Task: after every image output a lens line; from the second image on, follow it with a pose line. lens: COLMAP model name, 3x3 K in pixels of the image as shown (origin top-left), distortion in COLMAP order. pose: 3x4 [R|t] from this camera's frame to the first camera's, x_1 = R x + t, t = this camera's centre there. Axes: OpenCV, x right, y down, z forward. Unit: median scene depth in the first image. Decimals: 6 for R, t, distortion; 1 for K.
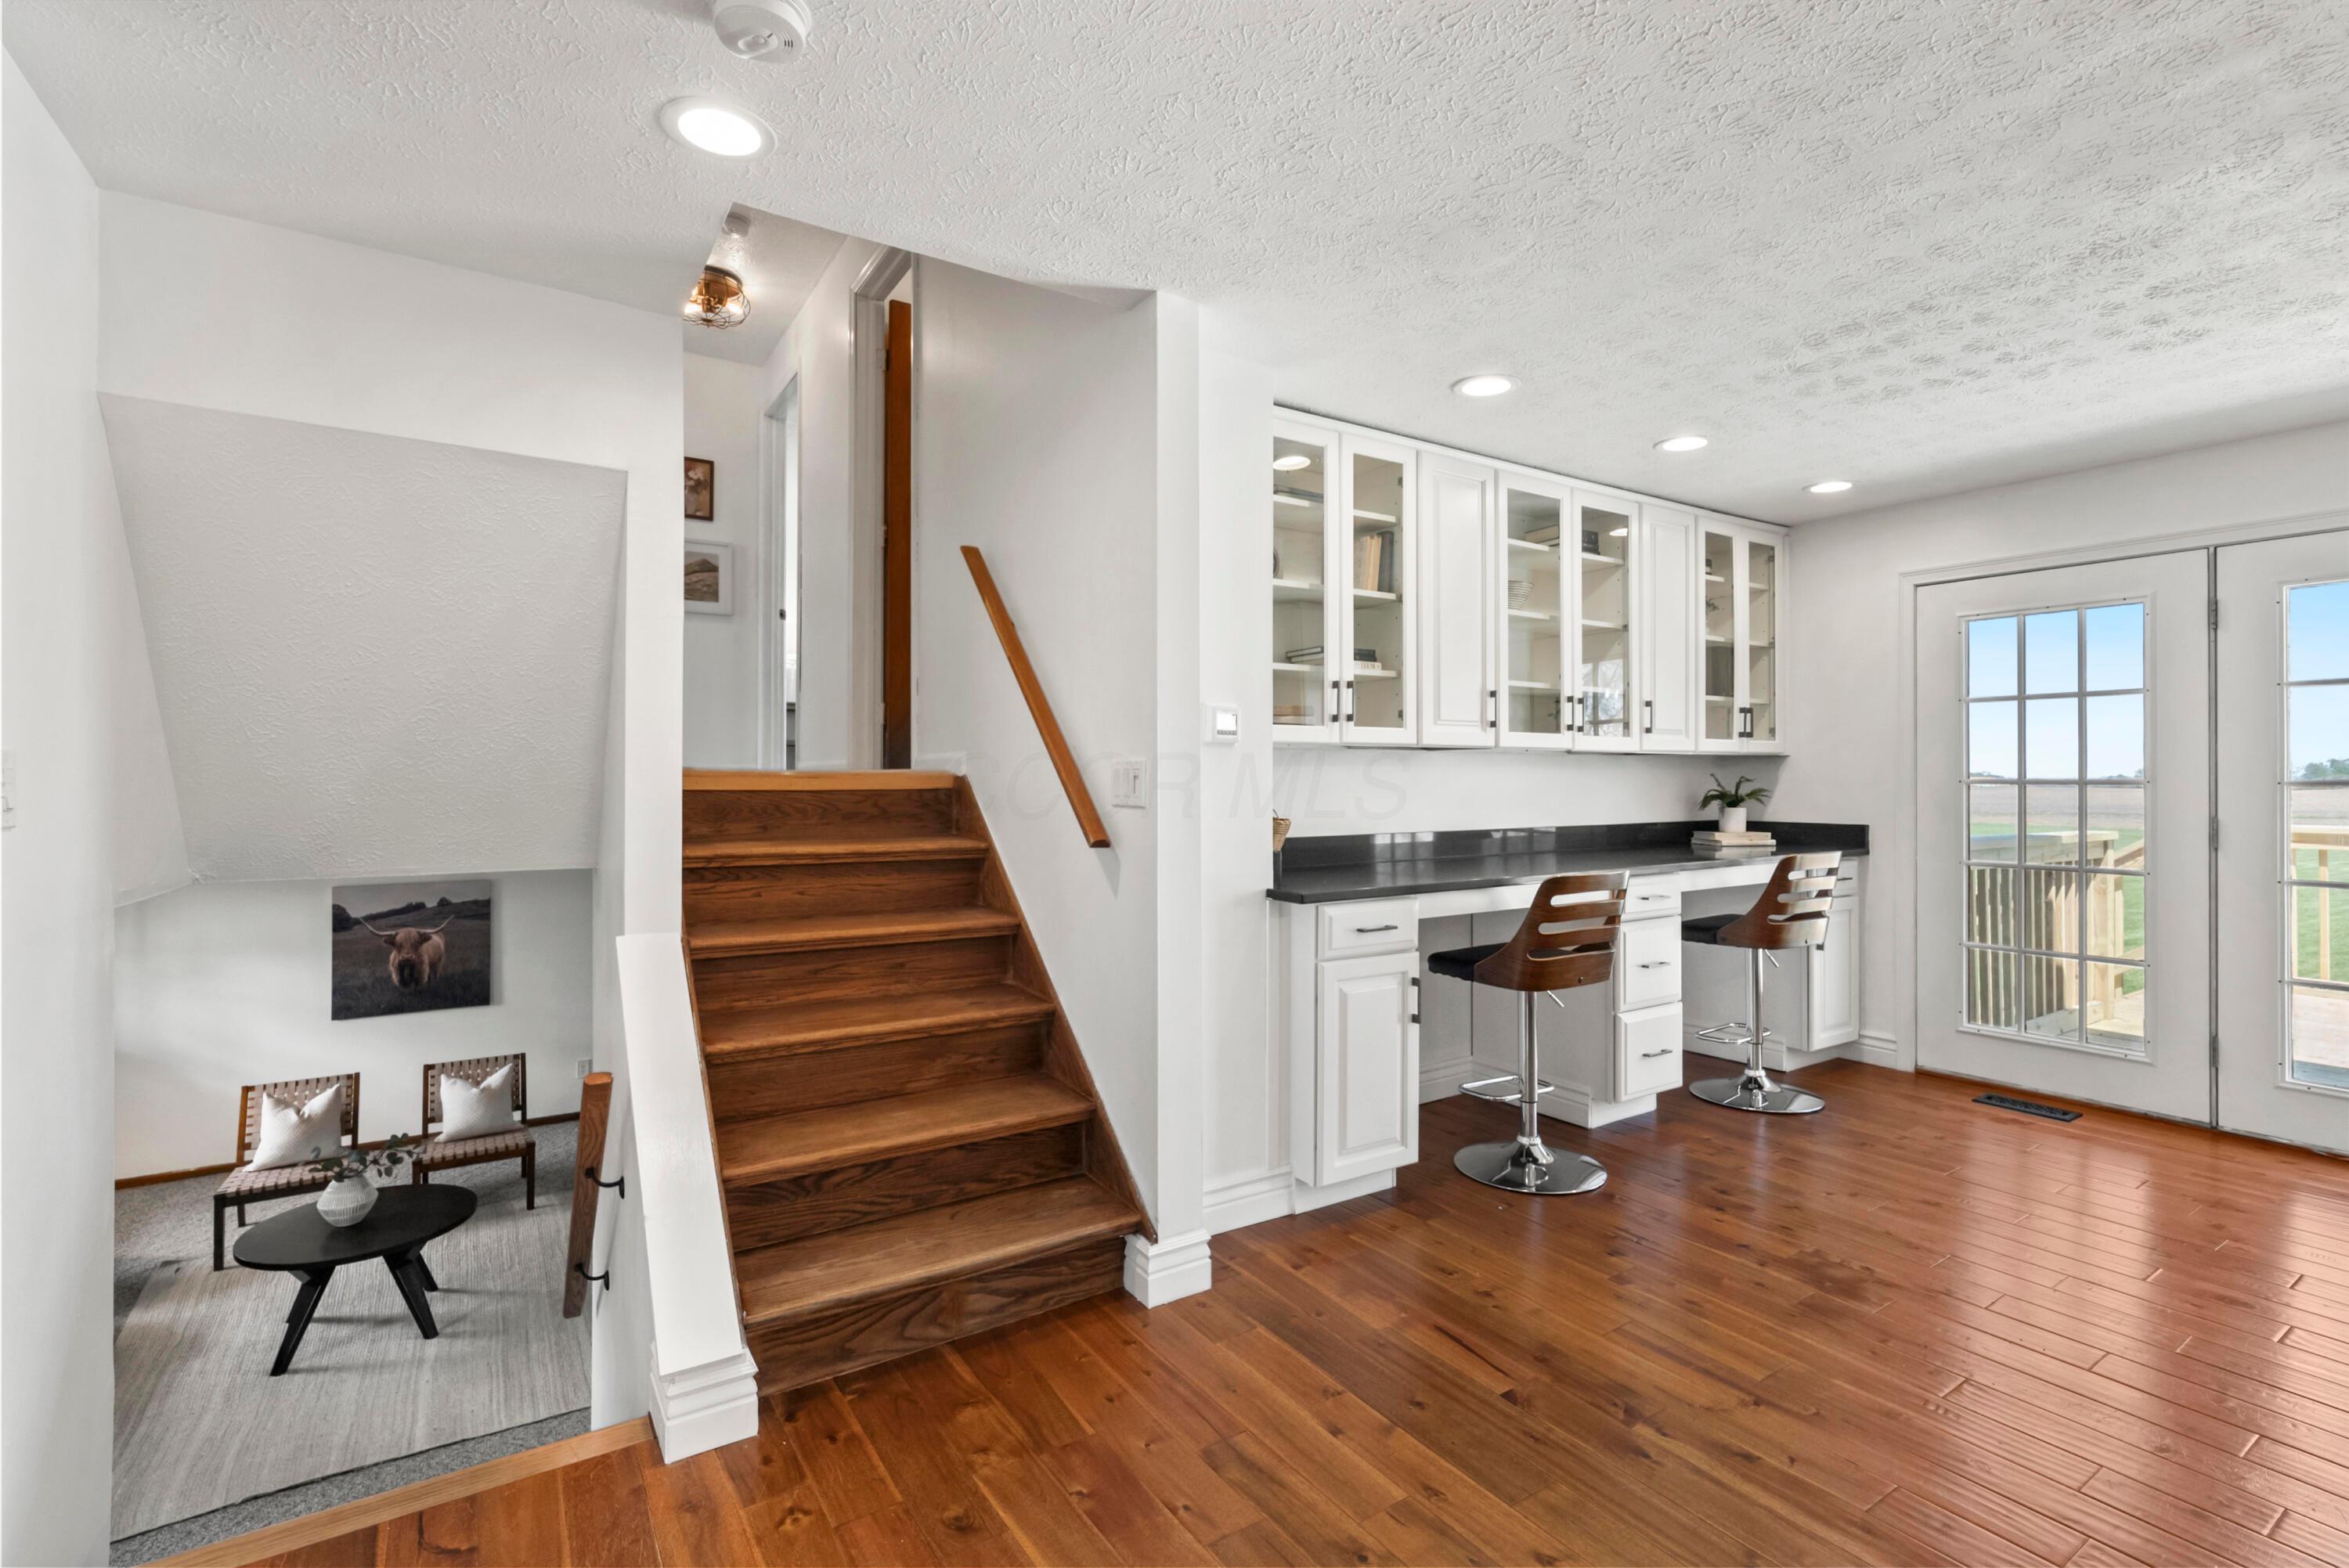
lens RADIAL K [[1056.0, 0, 1171.2], [0, 1056.0, 773.9], [0, 0, 1]] dist [0.000486, -0.000078]
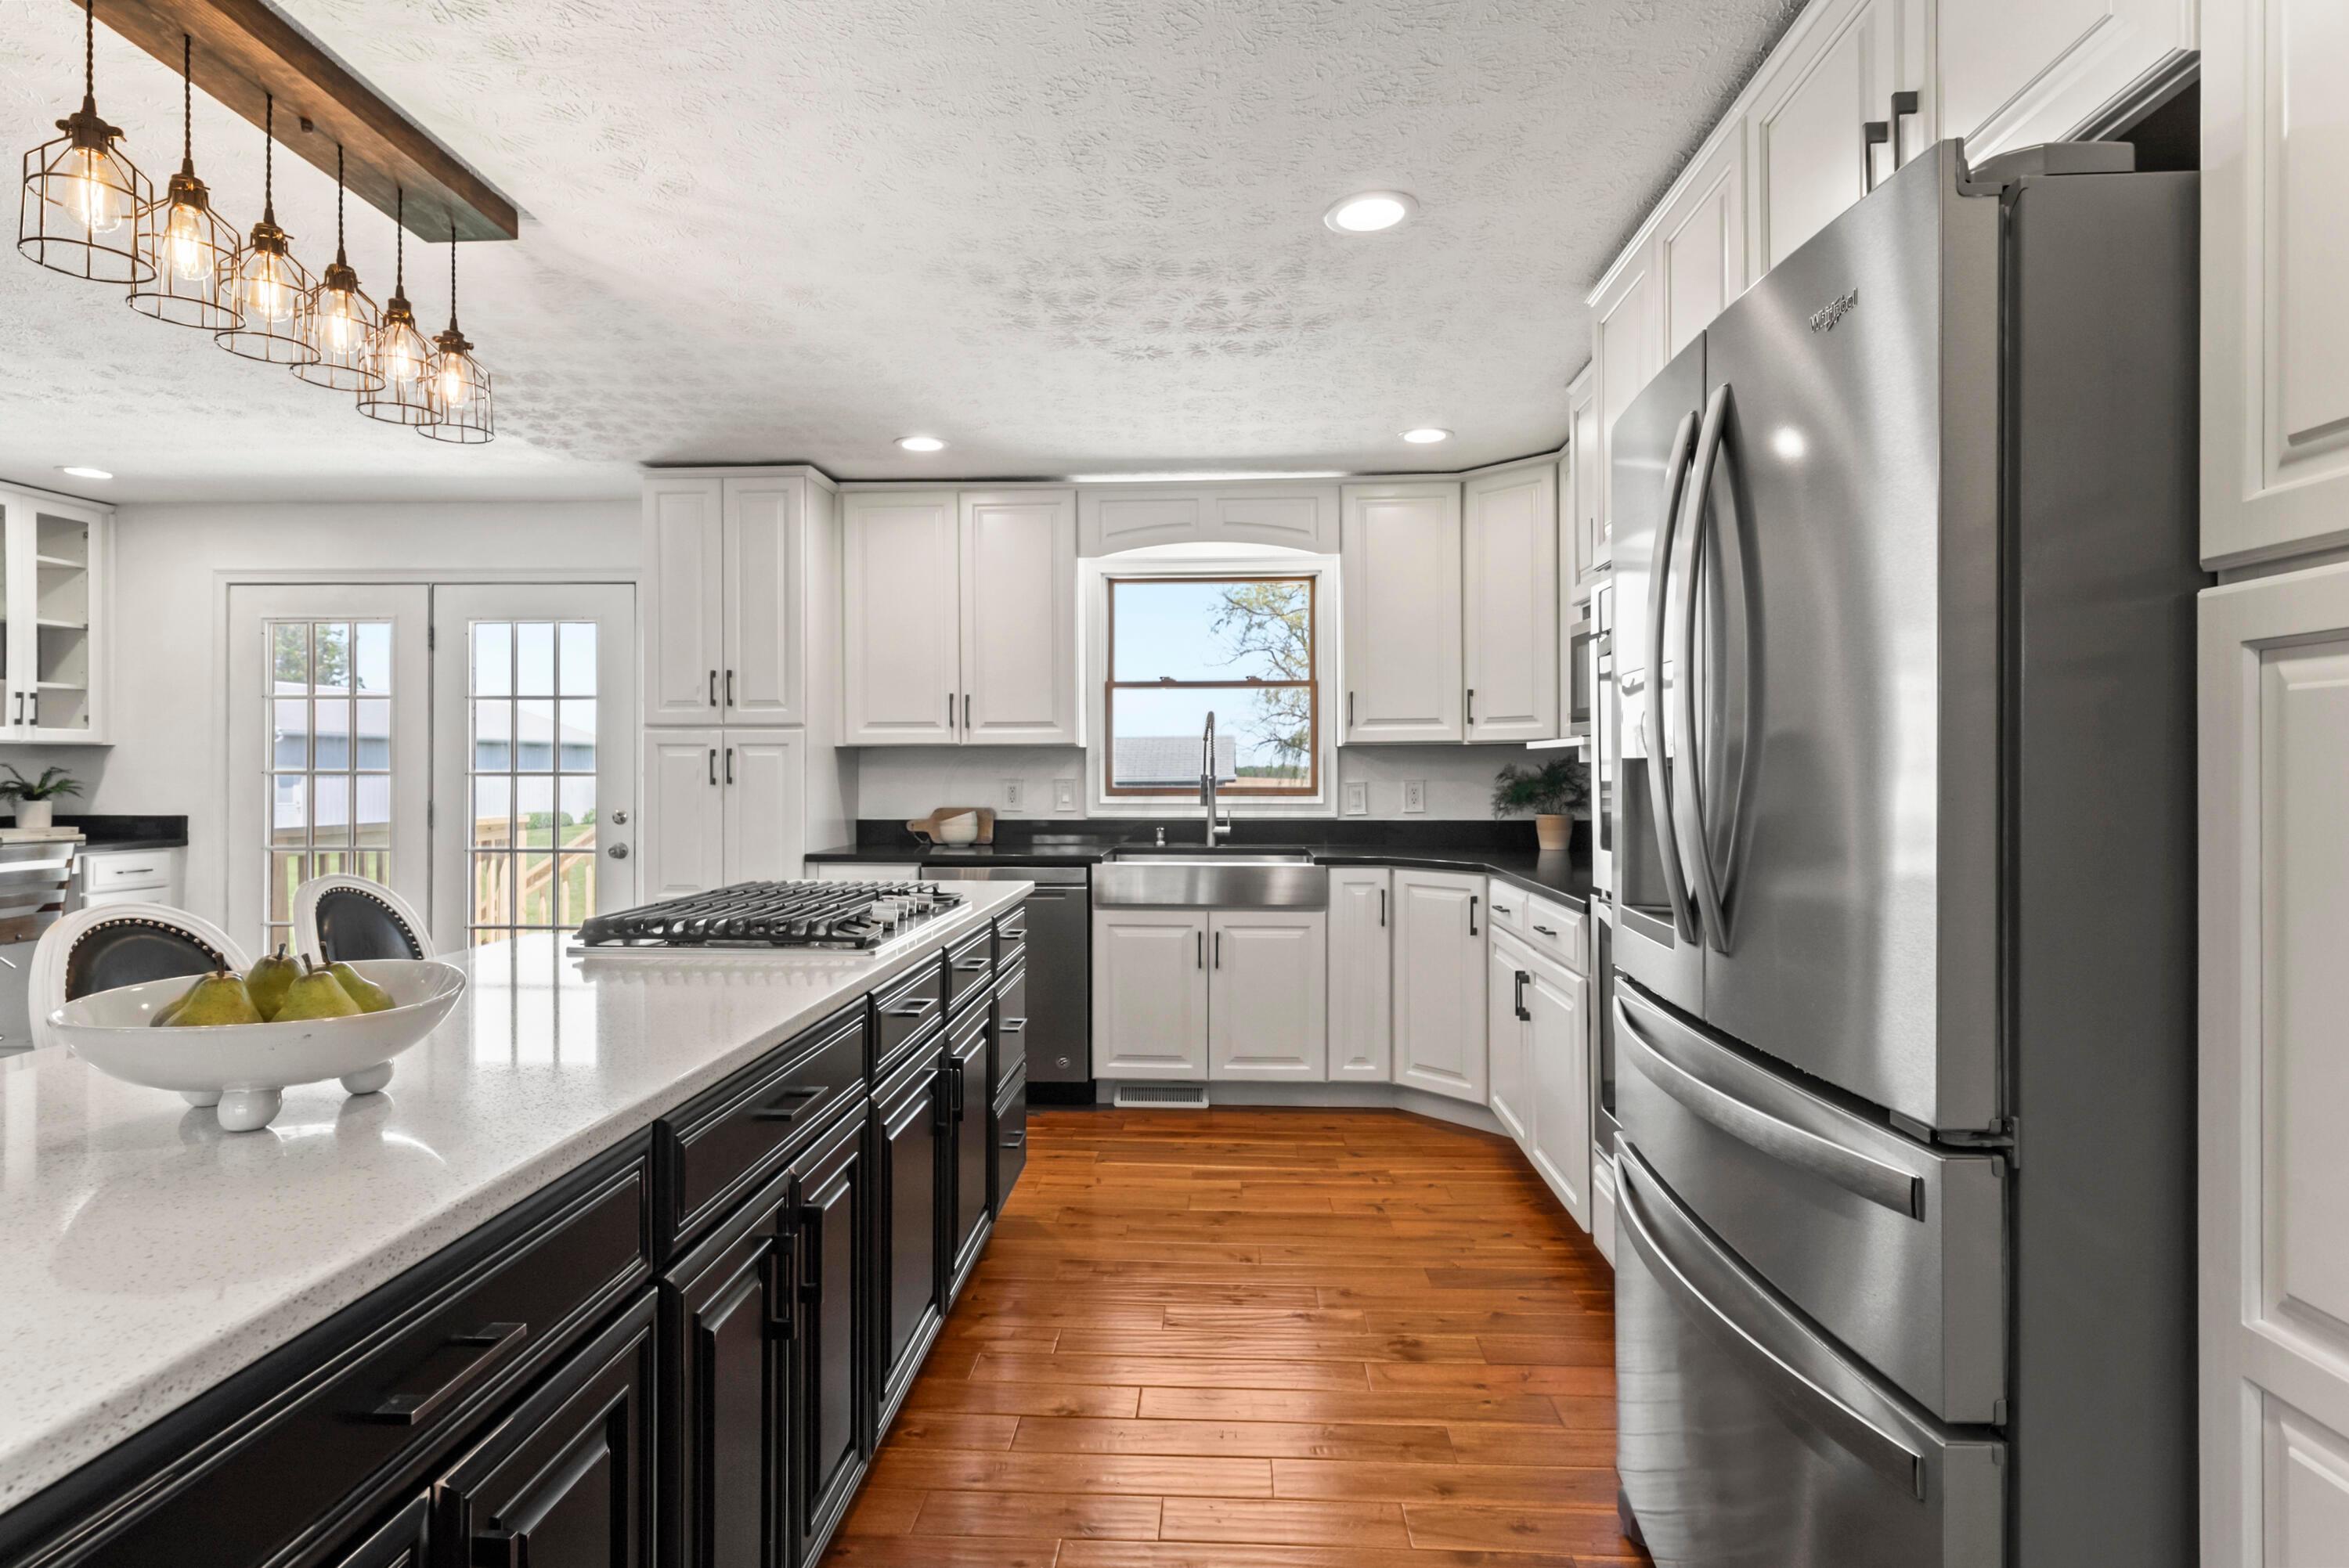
lens RADIAL K [[1201.3, 0, 1171.6], [0, 1201.3, 770.2], [0, 0, 1]] dist [-0.003230, -0.000878]
pose [[0.583174, 0.001703, 0.812346, 0.369634], [-0.004797, 0.999988, 0.001347, -0.001664], [-0.812333, -0.004683, 0.583175, -0.569658]]
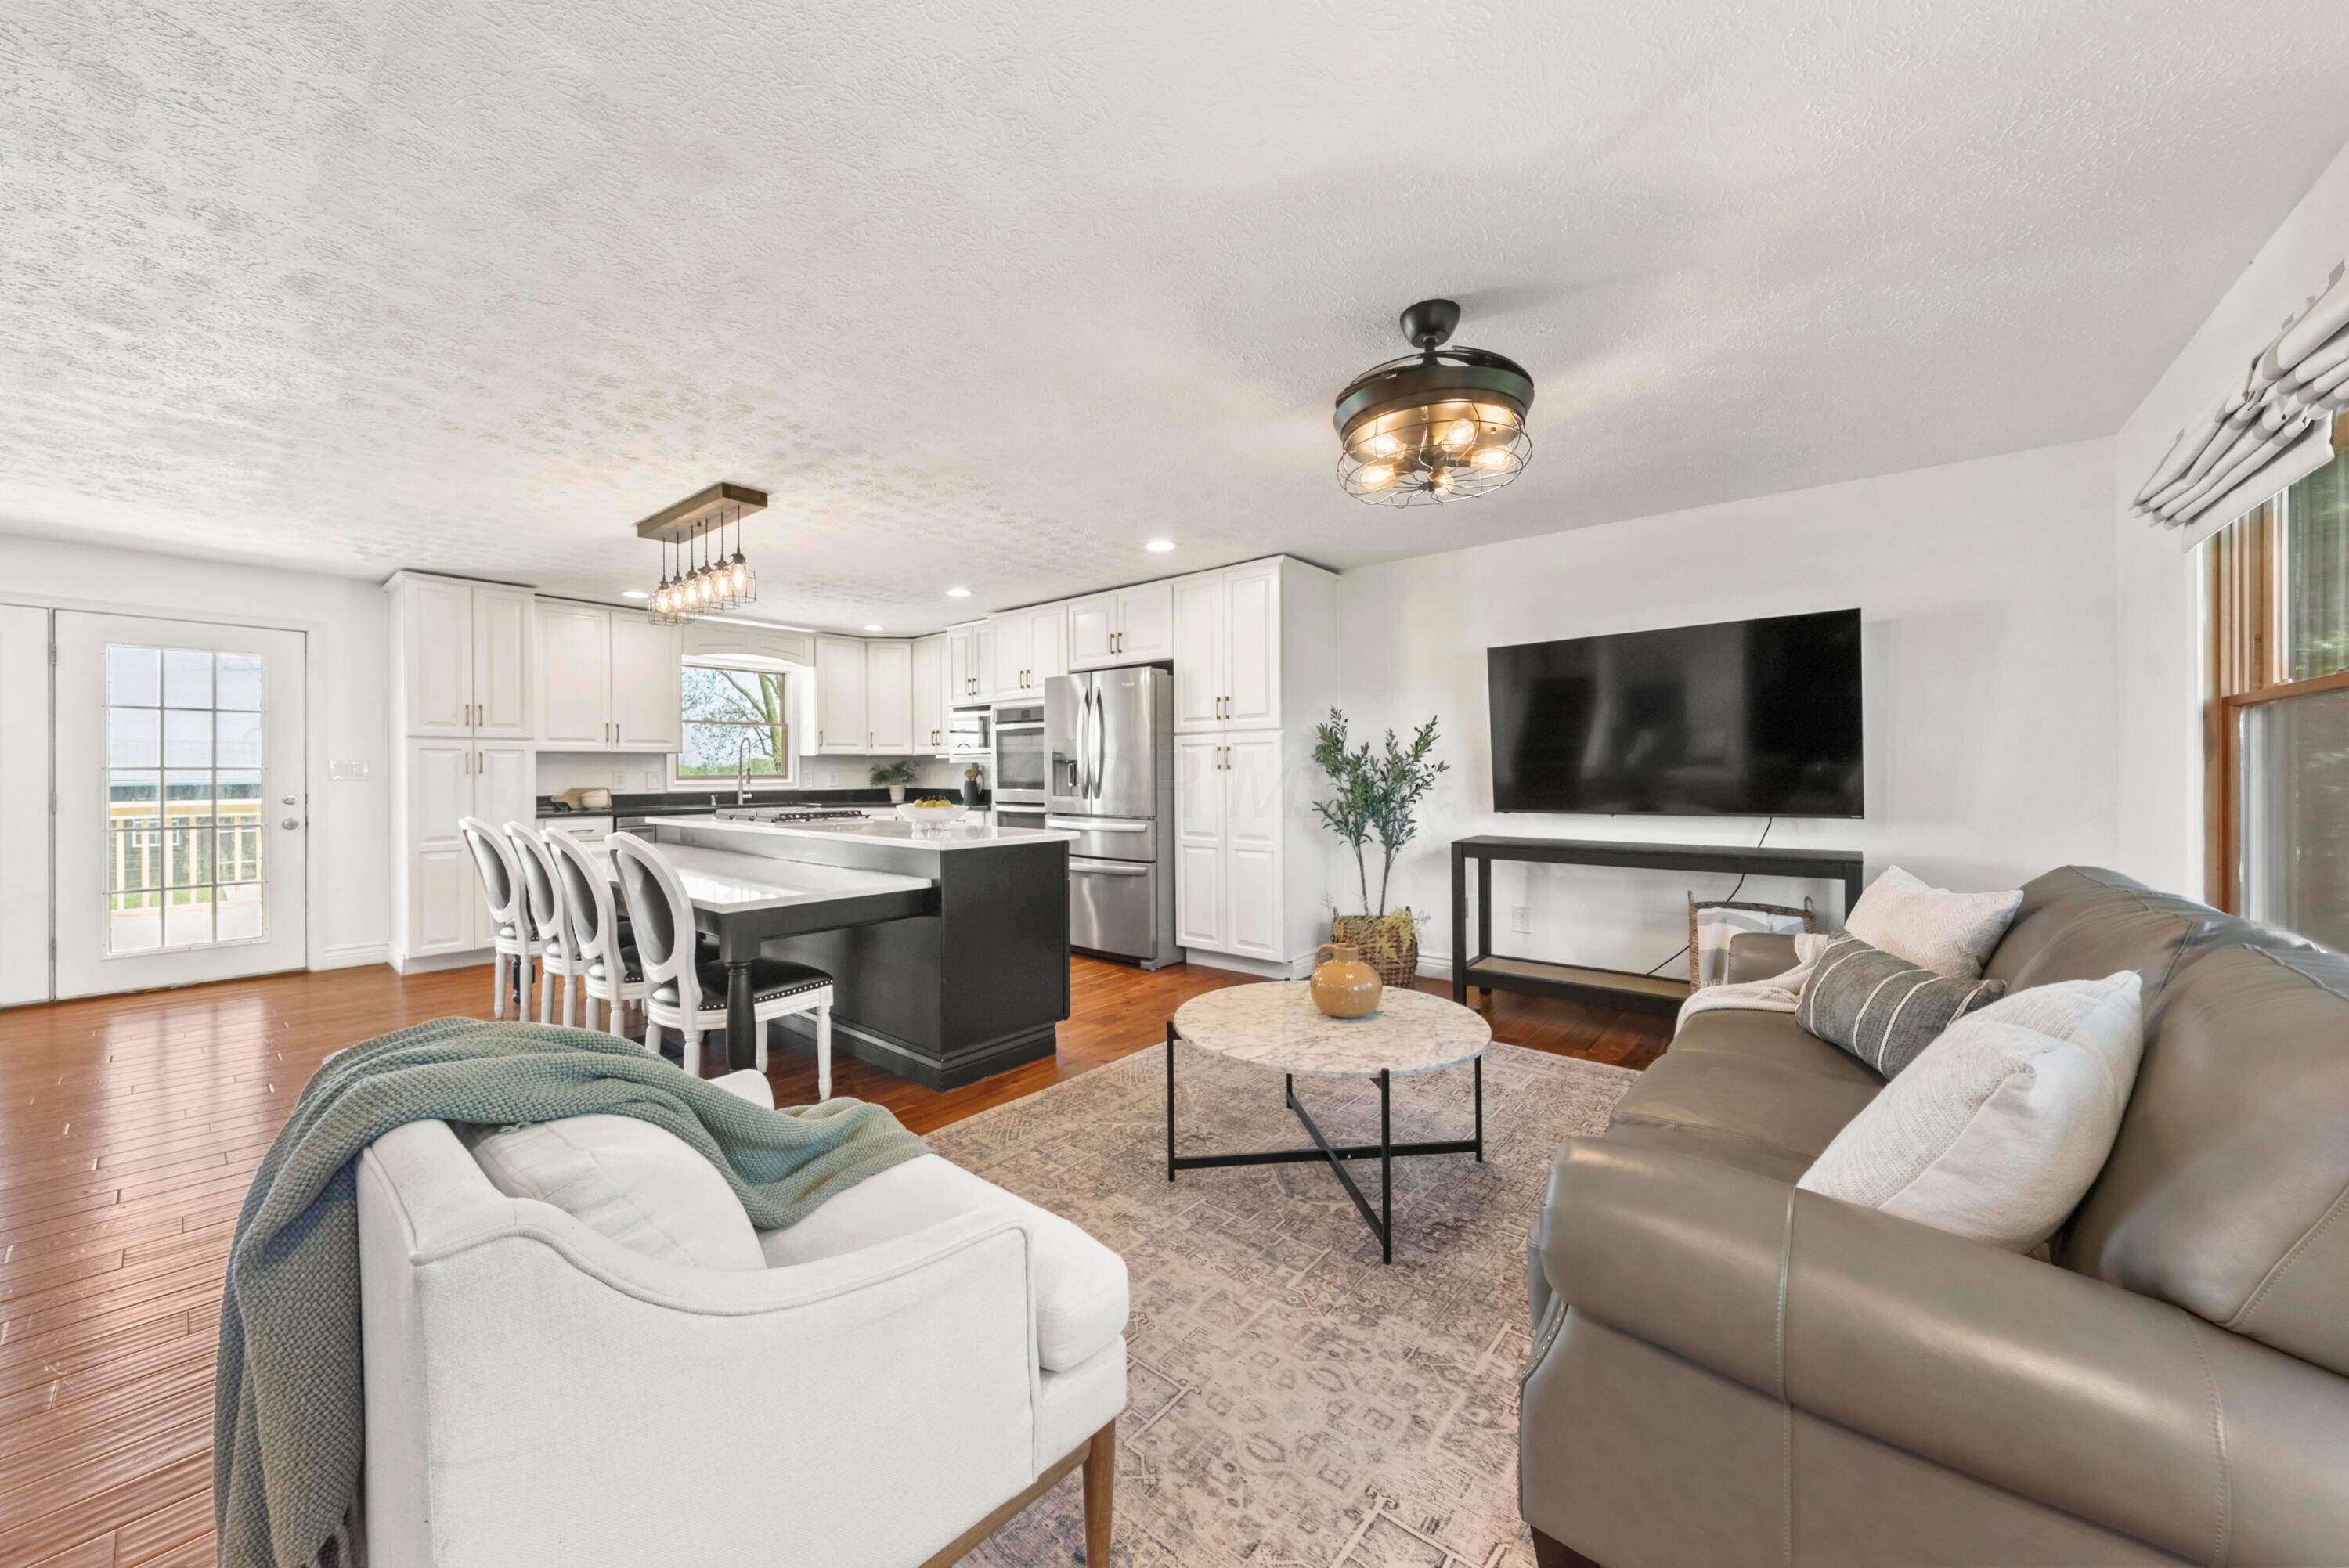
lens RADIAL K [[831.5, 0, 1173.9], [0, 831.5, 774.5], [0, 0, 1]] dist [-0.001555, -0.000034]
pose [[-0.303369, 0.000560, 0.952873, -0.637985], [0.001231, 0.999999, -0.000196, 0.020717], [-0.952872, 0.001113, -0.303370, -0.156820]]
